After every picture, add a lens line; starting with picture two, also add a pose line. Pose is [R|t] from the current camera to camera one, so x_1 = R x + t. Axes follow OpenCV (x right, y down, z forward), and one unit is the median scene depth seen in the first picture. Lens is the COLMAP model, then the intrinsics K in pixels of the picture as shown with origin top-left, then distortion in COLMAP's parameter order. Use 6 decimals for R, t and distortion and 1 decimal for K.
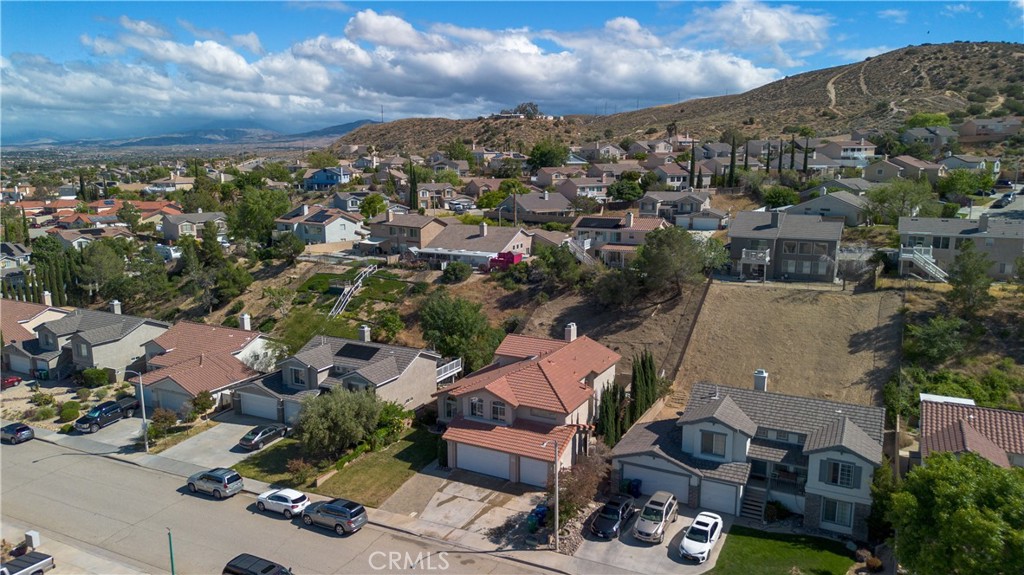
lens RADIAL K [[720.4, 0, 512.0], [0, 720.4, 287.5], [0, 0, 1]] dist [0.082619, -0.091078]
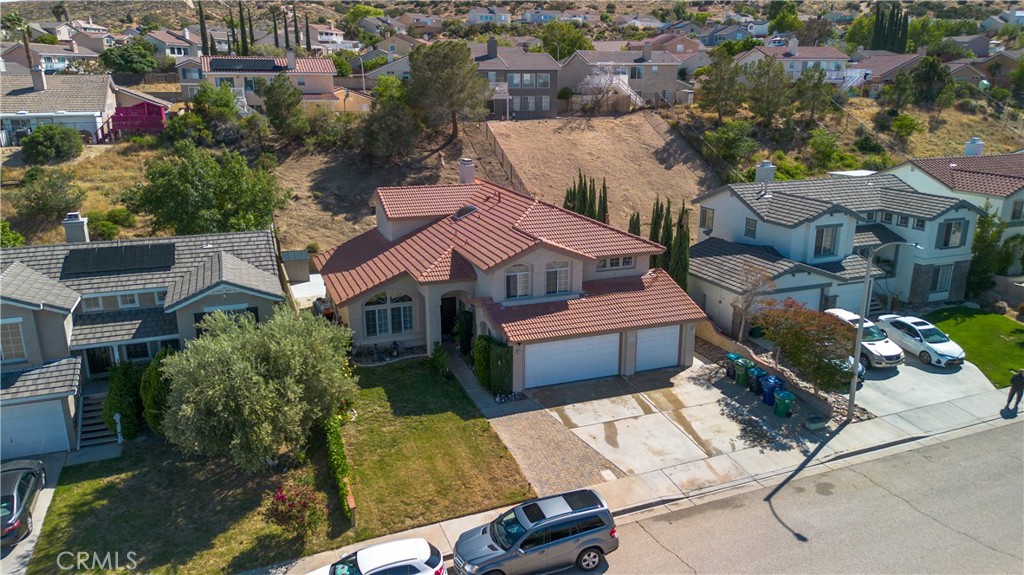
lens RADIAL K [[717.5, 0, 509.4], [0, 717.5, 291.2], [0, 0, 1]] dist [0.078716, -0.083136]
pose [[0.666630, -0.209776, 0.715261, -0.418842], [0.136823, 0.977714, 0.159229, 0.075614], [-0.732724, -0.008283, 0.680476, 0.566420]]
